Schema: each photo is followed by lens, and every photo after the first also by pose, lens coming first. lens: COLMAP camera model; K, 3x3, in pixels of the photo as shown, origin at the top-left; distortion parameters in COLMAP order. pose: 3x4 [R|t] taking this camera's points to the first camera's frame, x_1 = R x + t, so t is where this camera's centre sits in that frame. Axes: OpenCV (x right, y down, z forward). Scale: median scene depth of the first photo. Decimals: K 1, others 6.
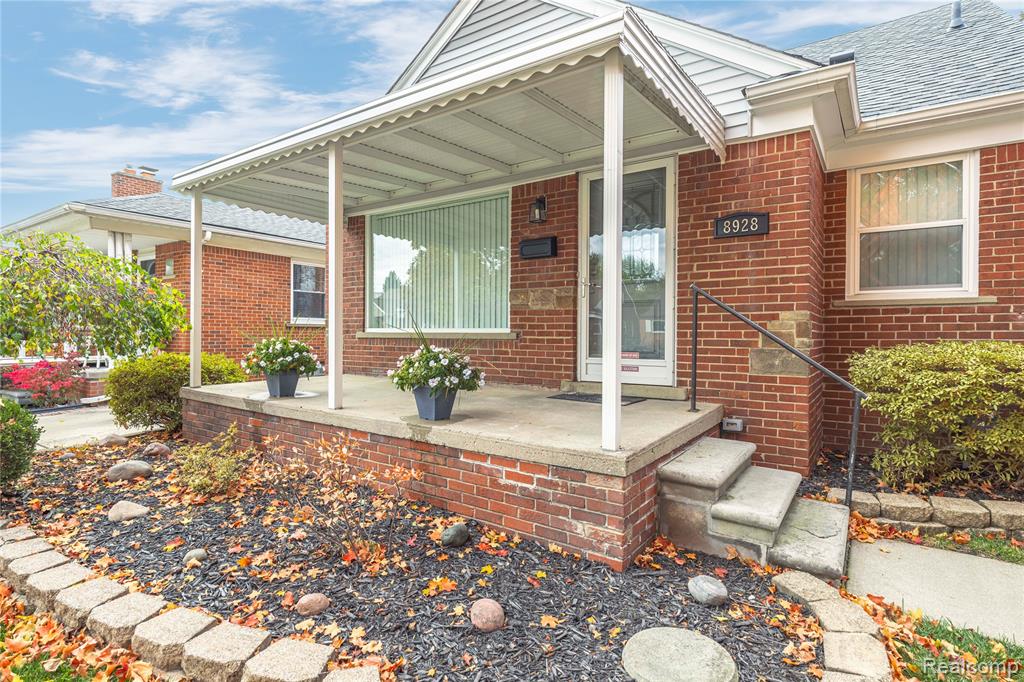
lens RADIAL K [[528.4, 0, 512.0], [0, 528.4, 341.0], [0, 0, 1]] dist [0.000419, 0.000392]
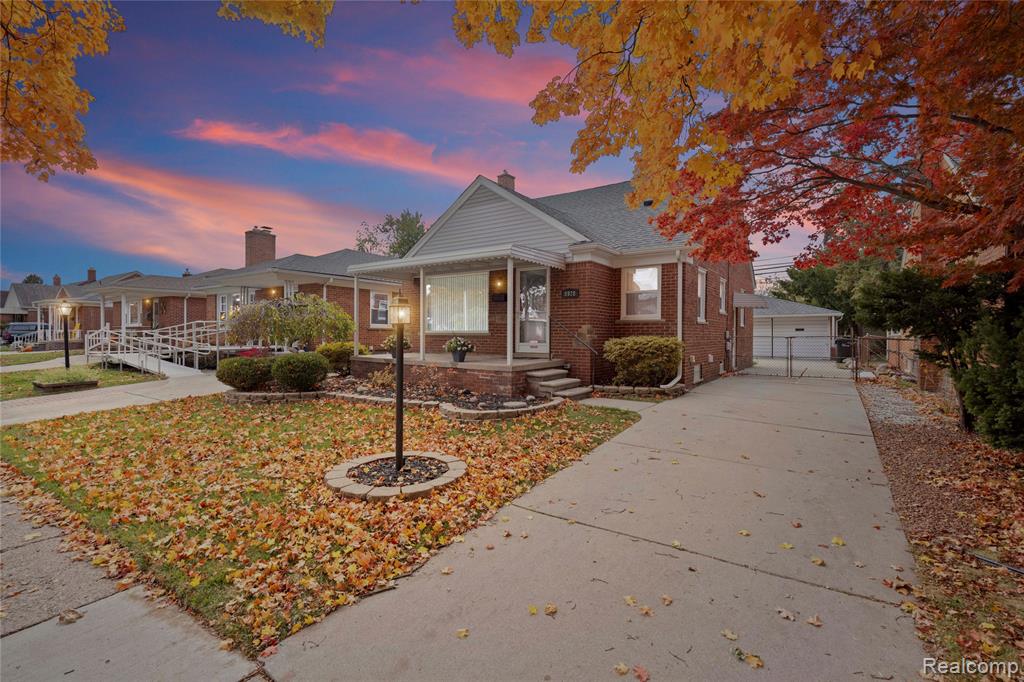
lens RADIAL K [[451.8, 0, 512.0], [0, 451.8, 341.0], [0, 0, 1]] dist [0.000273, 0.000005]
pose [[0.999994, -0.001840, 0.002811, 0.134148], [0.001827, 0.999988, 0.004484, 0.017037], [-0.002819, -0.004478, 0.999986, -1.415388]]
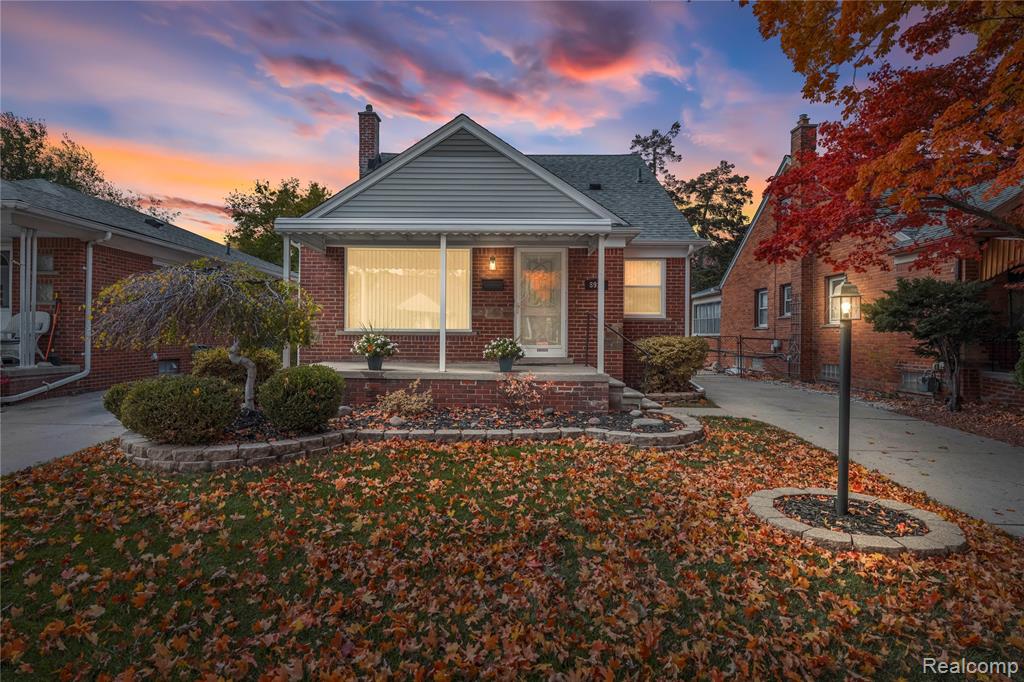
lens RADIAL K [[550.8, 0, 512.0], [0, 550.8, 341.0], [0, 0, 1]] dist [-0.000132, 0.000121]
pose [[0.828310, -0.006564, 0.560232, -1.257906], [0.005328, 0.999978, 0.003839, 0.011849], [-0.560245, -0.000195, 0.828327, -0.790557]]
